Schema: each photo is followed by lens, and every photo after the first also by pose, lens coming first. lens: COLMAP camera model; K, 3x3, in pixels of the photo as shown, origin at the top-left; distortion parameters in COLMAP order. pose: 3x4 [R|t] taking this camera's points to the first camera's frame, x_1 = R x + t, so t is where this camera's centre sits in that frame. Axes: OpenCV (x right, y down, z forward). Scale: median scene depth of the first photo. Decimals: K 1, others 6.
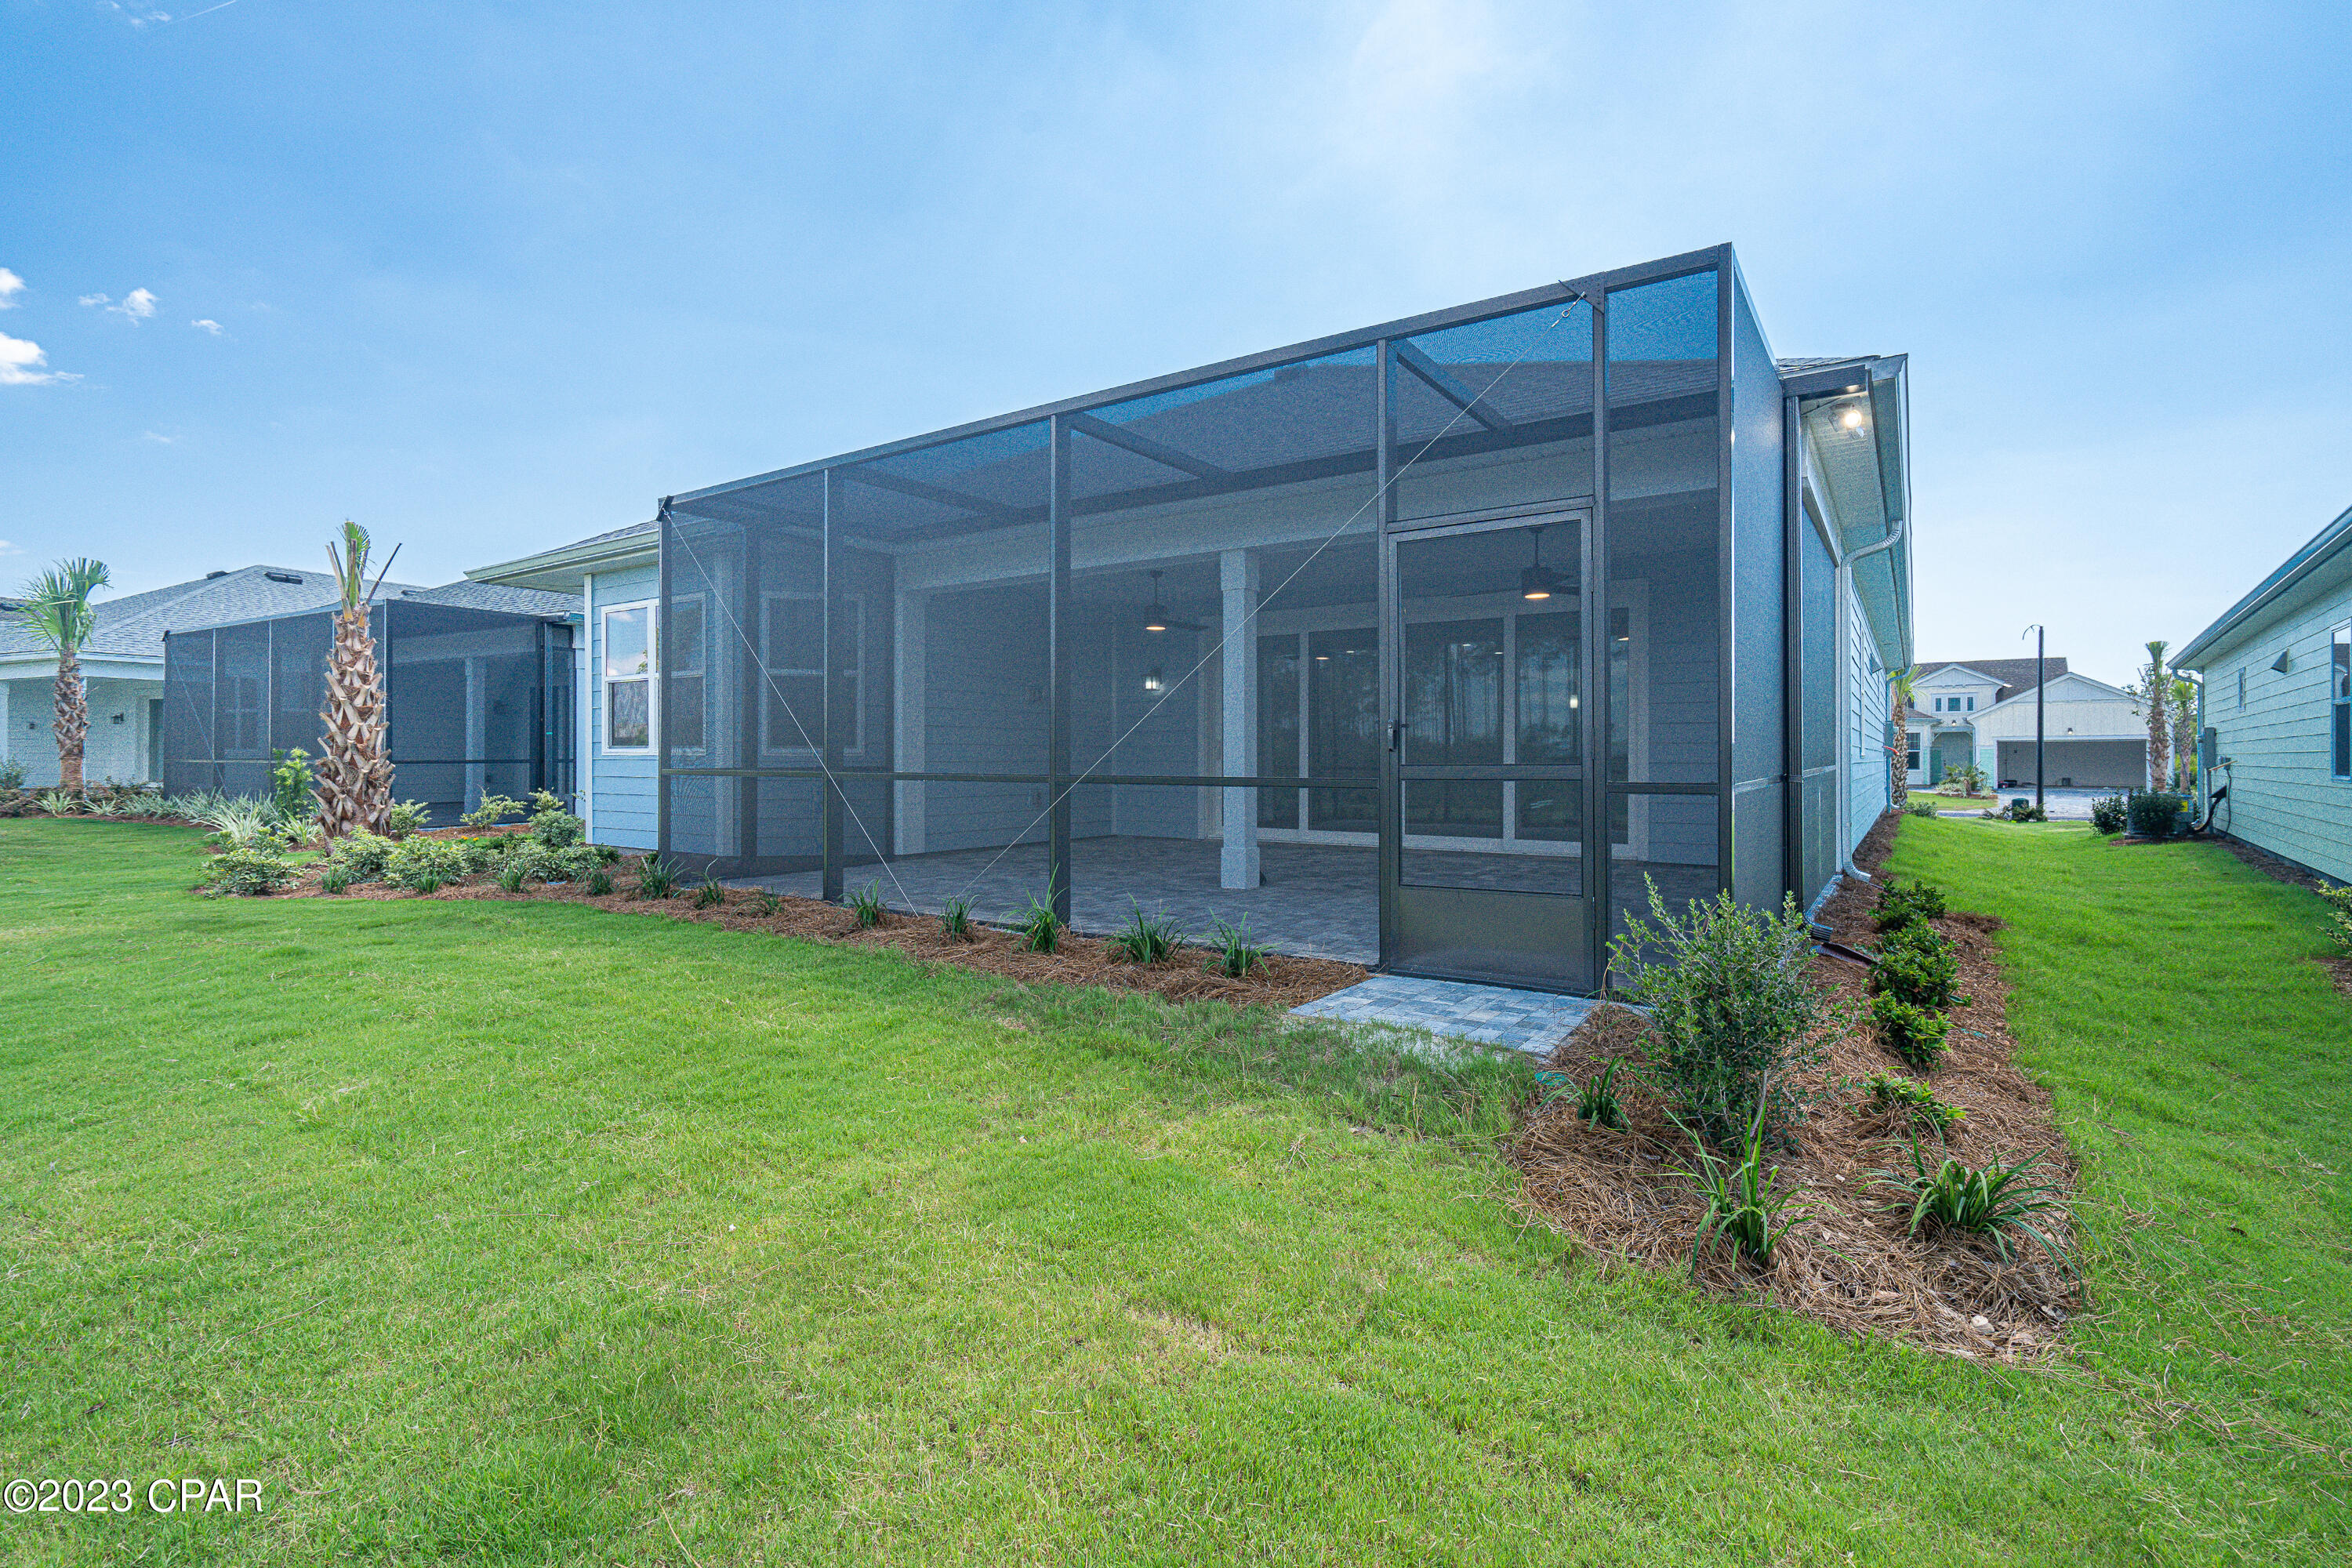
lens RADIAL K [[1085.1, 0, 1177.2], [0, 1085.1, 770.1], [0, 0, 1]] dist [-0.003722, -0.000226]
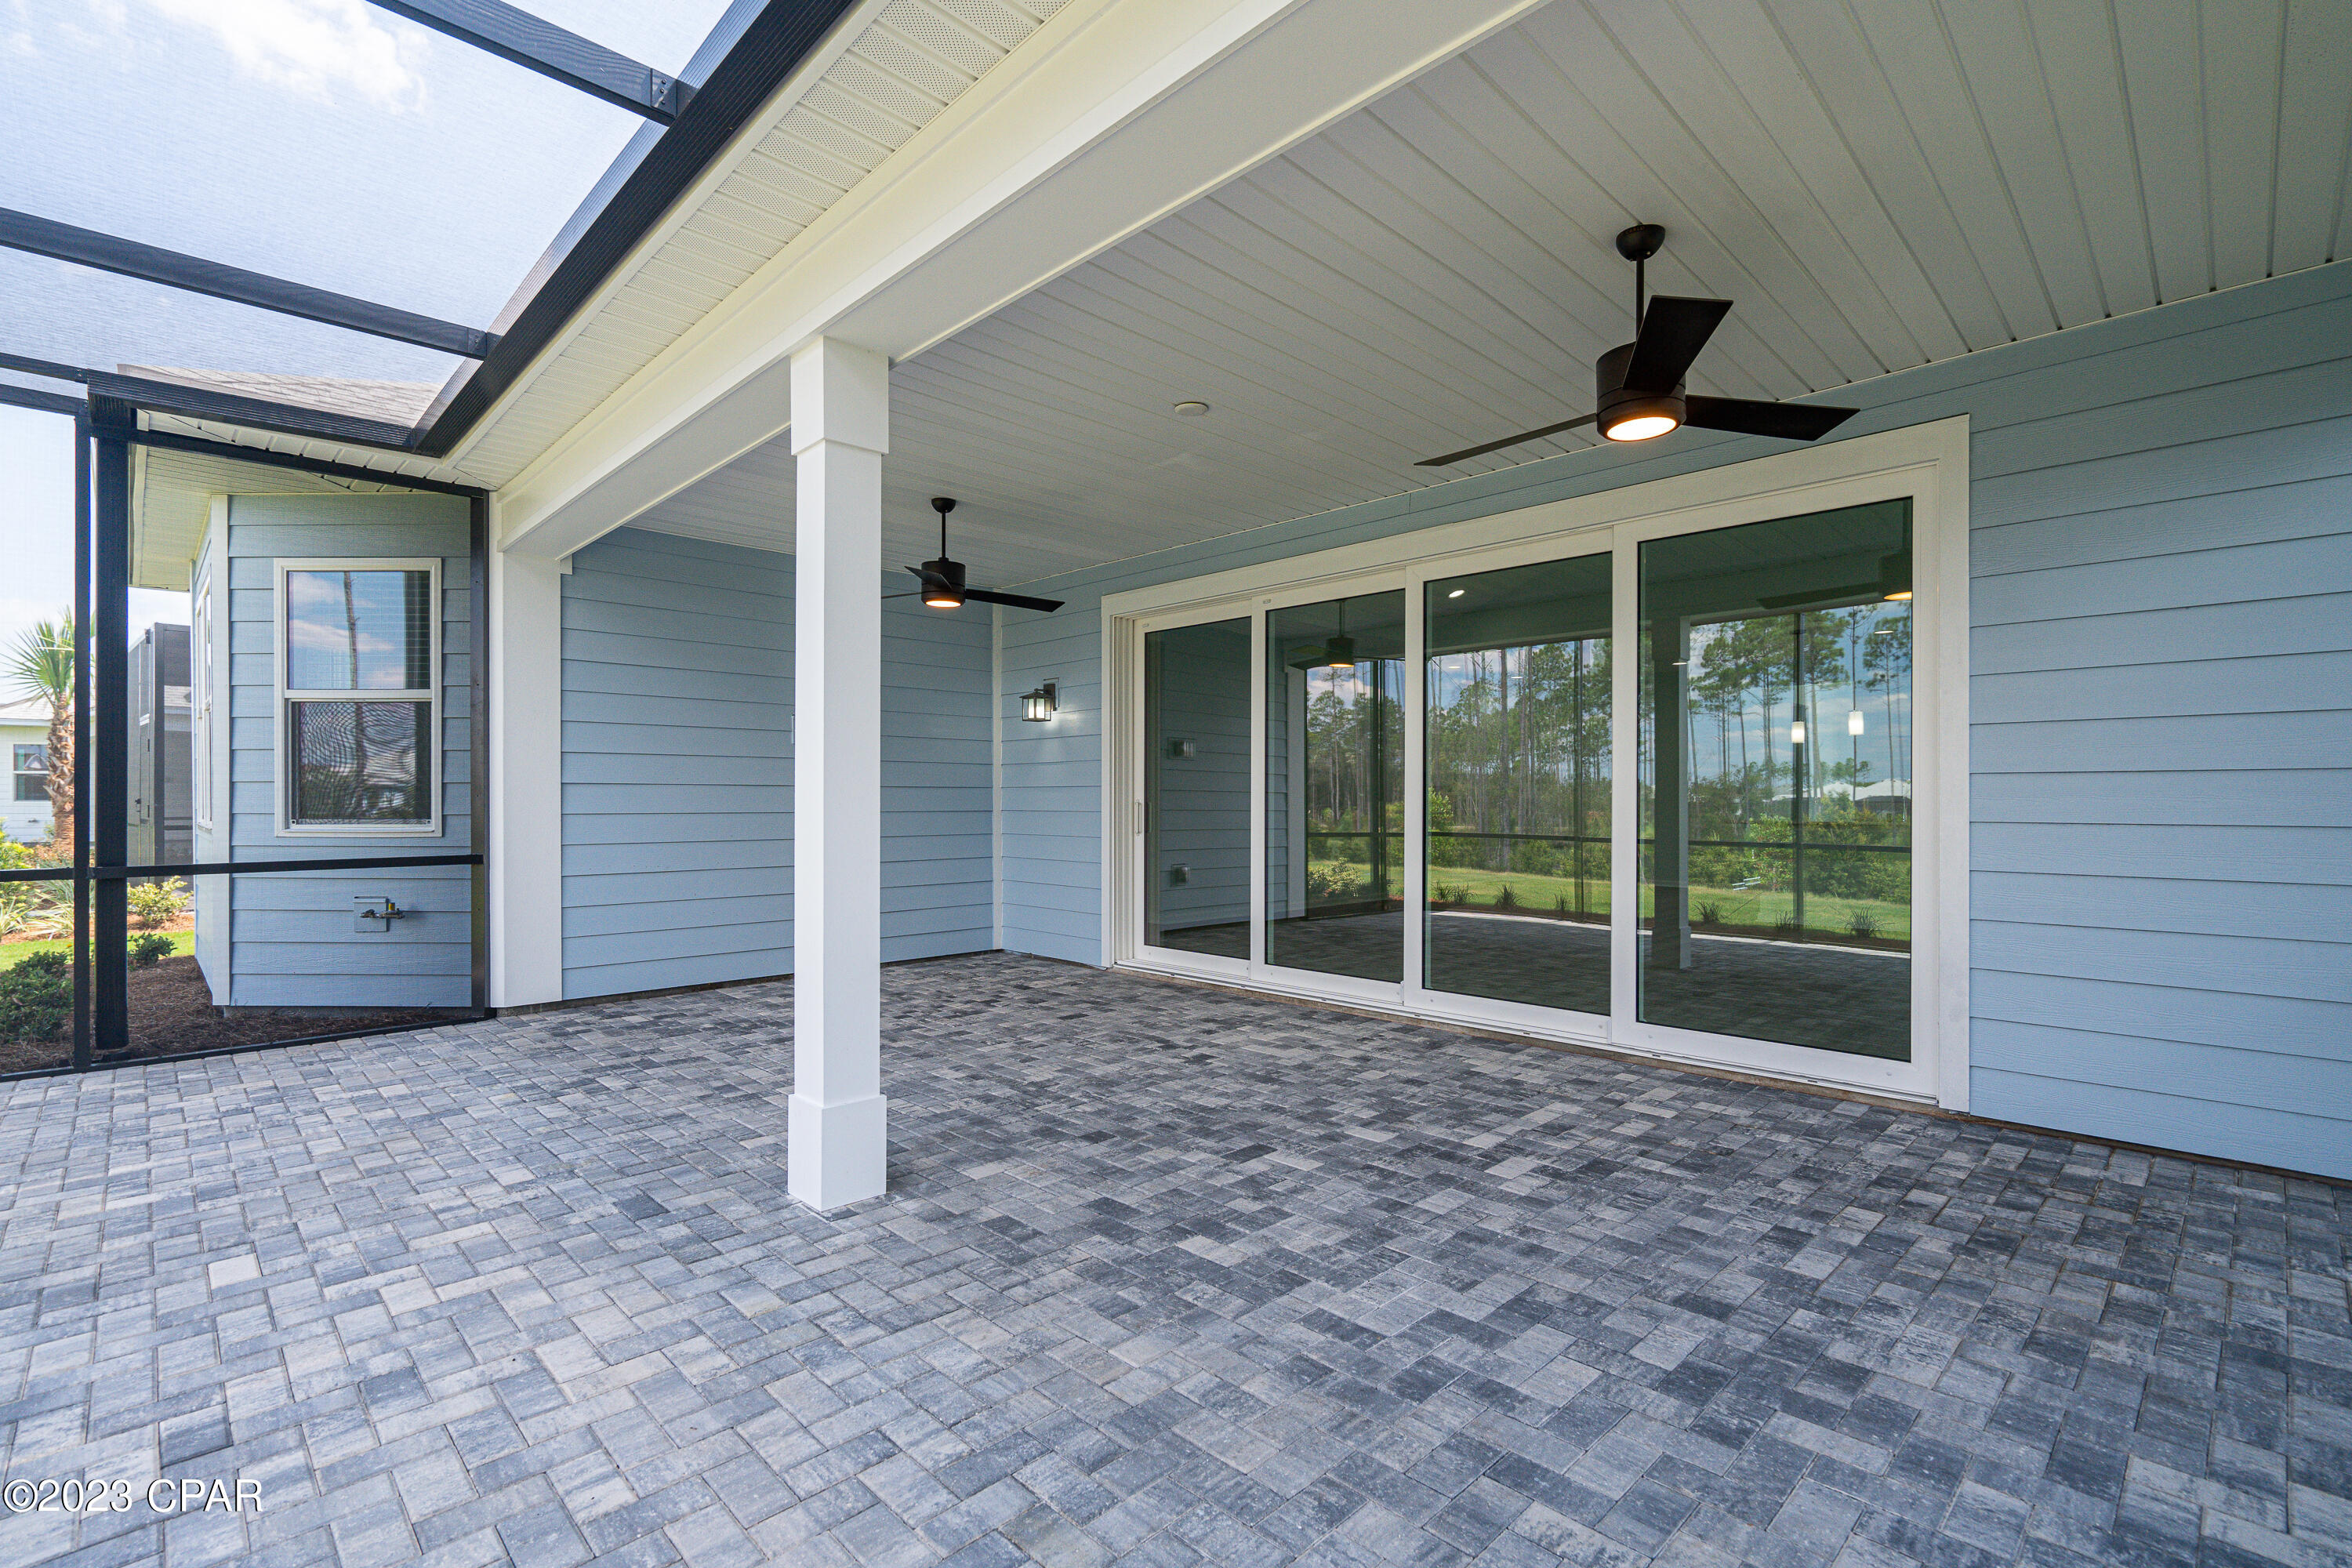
lens RADIAL K [[1085.1, 0, 1166.8], [0, 1085.1, 799.4], [0, 0, 1]] dist [-0.003722, -0.000226]
pose [[0.982918, -0.003482, -0.184011, 0.161581], [0.001122, 0.999916, -0.012924, -0.020395], [0.184041, 0.012496, 0.982839, 0.410039]]
